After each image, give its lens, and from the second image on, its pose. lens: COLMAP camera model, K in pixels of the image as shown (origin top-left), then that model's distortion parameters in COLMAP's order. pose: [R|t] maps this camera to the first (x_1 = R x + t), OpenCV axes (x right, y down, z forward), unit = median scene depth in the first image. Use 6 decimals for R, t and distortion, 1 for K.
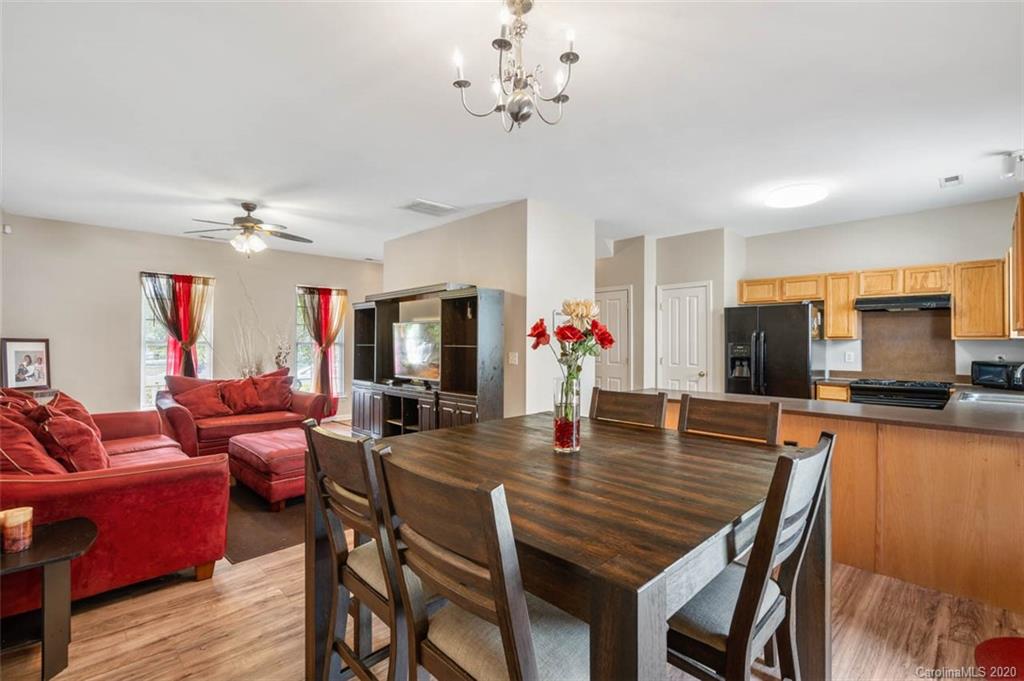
lens RADIAL K [[465.9, 0, 512.7], [0, 465.9, 338.5], [0, 0, 1]] dist [-0.001903, 0.001176]
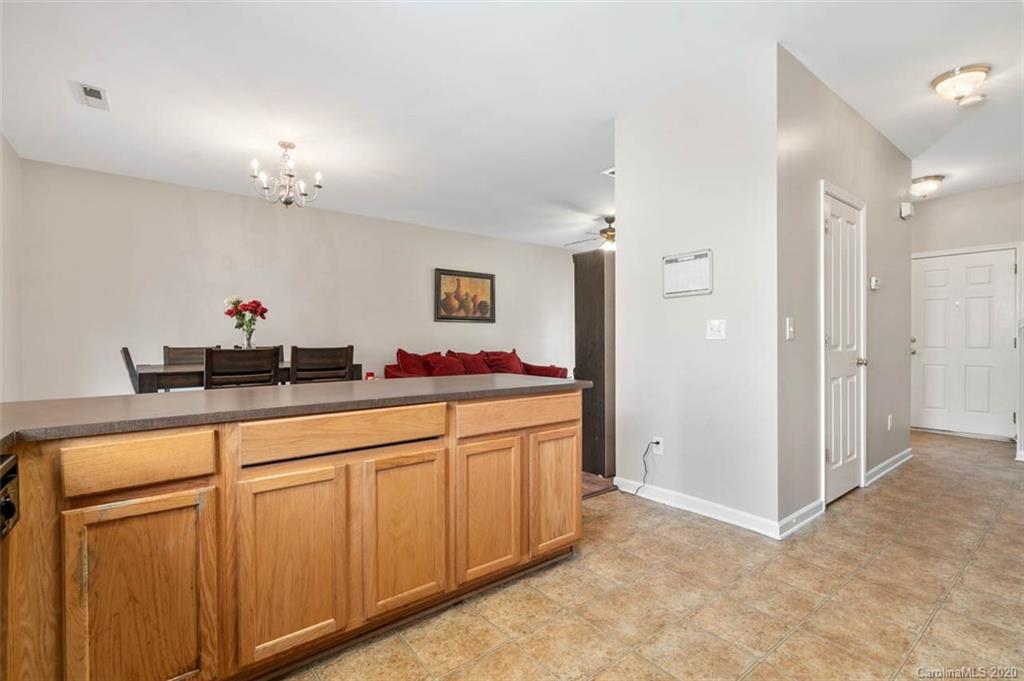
lens RADIAL K [[465.9, 0, 515.7], [0, 465.9, 344.2], [0, 0, 1]] dist [-0.001903, 0.001176]
pose [[-0.109080, 0.006097, -0.994014, 0.695012], [0.015097, 0.999876, 0.004476, 0.049681], [0.993918, -0.014518, -0.109158, 0.812342]]
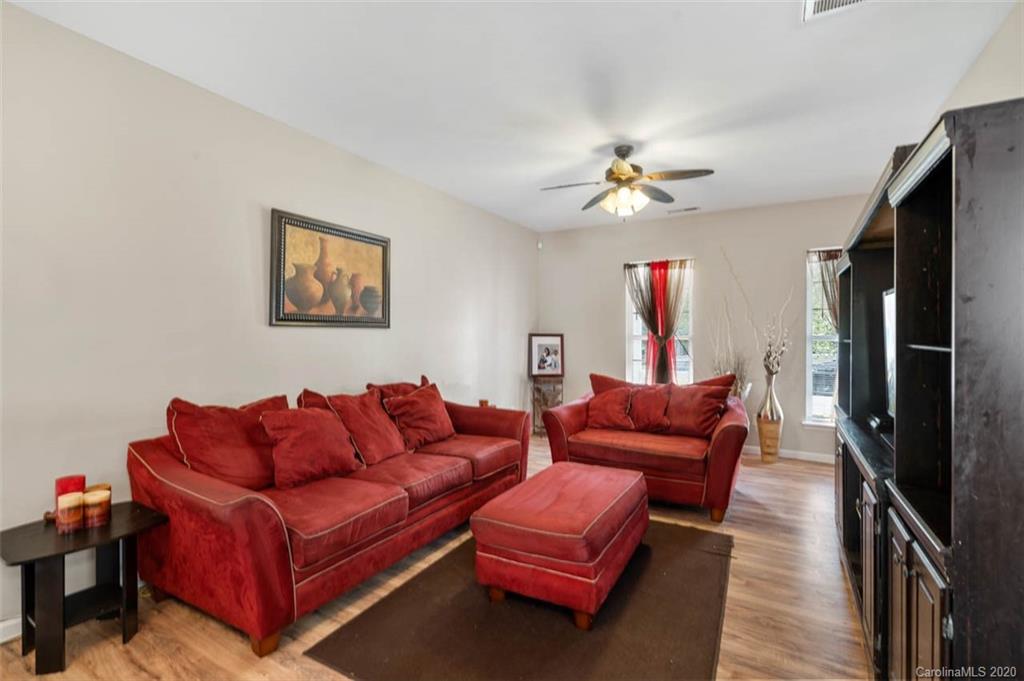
lens RADIAL K [[465.9, 0, 515.7], [0, 465.9, 337.1], [0, 0, 1]] dist [-0.001903, 0.001176]
pose [[0.272798, -0.000566, -0.962071, 0.084300], [0.010646, 0.999940, 0.002430, 0.004884], [0.962013, -0.010905, 0.272787, 0.587790]]
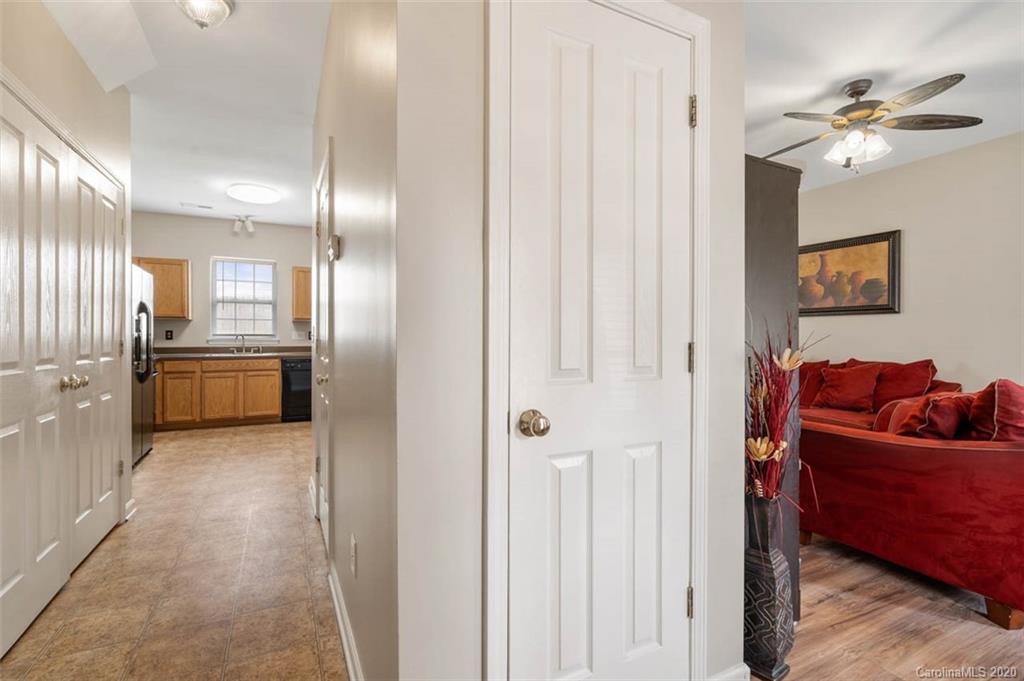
lens RADIAL K [[465.9, 0, 508.4], [0, 465.9, 336.7], [0, 0, 1]] dist [-0.001903, 0.001176]
pose [[-0.948076, -0.006206, 0.317983, -0.306566], [-0.008659, 0.999943, -0.006304, 0.043127], [-0.317926, -0.008730, -0.948075, 1.588225]]
